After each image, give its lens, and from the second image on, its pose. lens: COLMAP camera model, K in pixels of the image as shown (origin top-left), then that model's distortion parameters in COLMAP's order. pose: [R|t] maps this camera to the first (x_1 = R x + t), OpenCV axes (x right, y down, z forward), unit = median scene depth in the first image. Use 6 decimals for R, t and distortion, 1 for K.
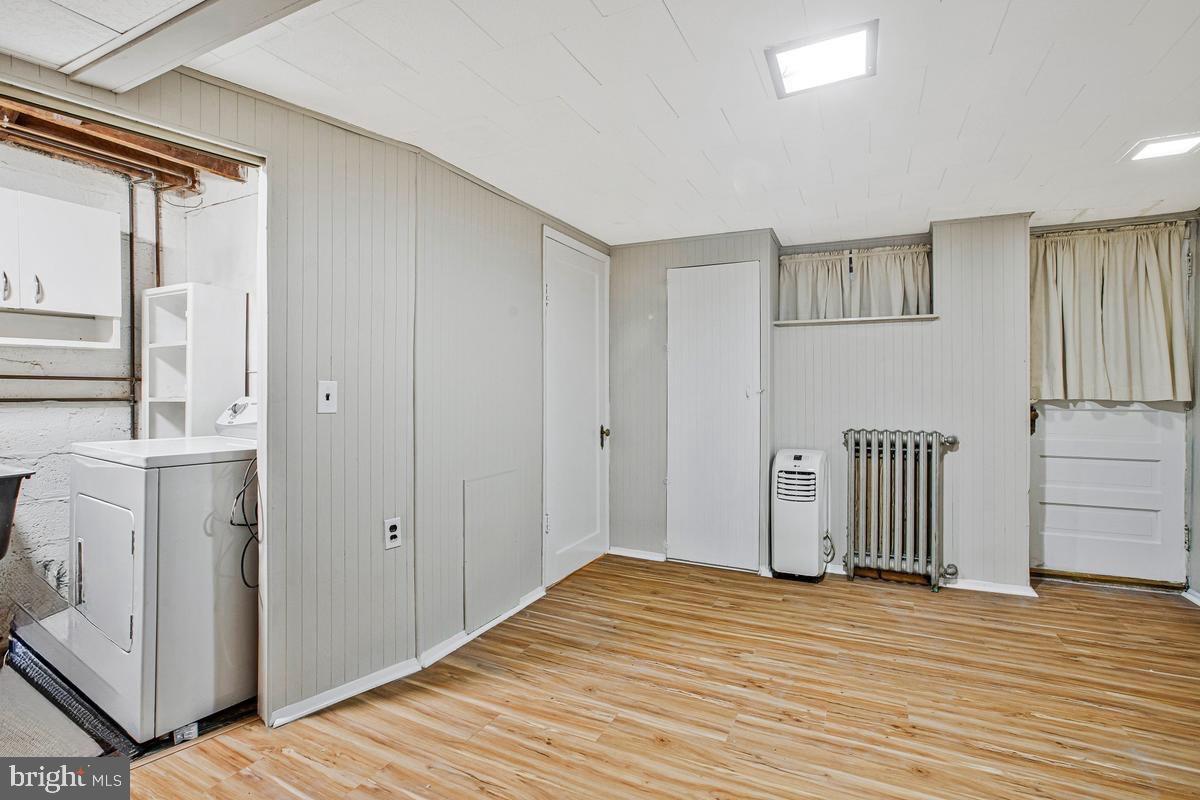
lens RADIAL K [[563.7, 0, 612.3], [0, 563.7, 391.3], [0, 0, 1]] dist [-0.045116, 0.014772]
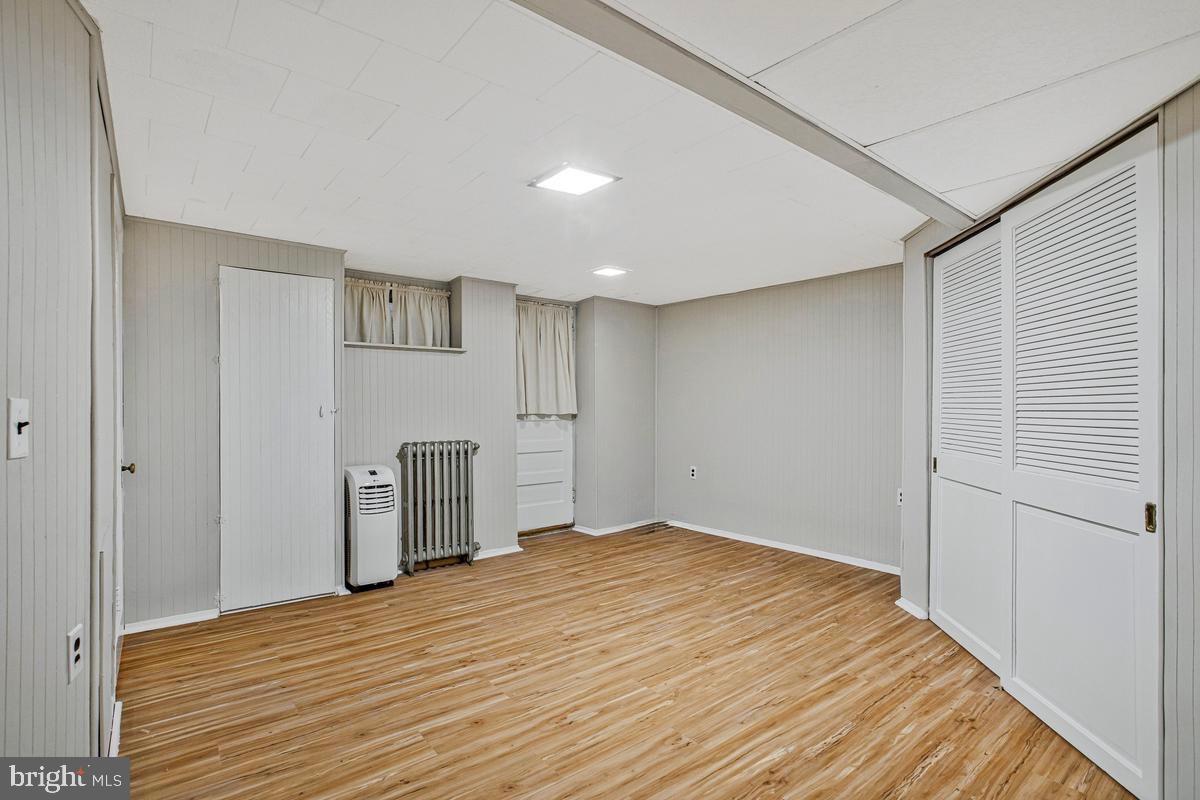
lens RADIAL K [[563.7, 0, 603.3], [0, 563.7, 400.8], [0, 0, 1]] dist [-0.045116, 0.014772]
pose [[0.437043, 0.005118, 0.899426, -0.462408], [0.007583, 0.999927, -0.009375, -0.005011], [-0.899408, 0.010918, 0.436973, 0.155106]]
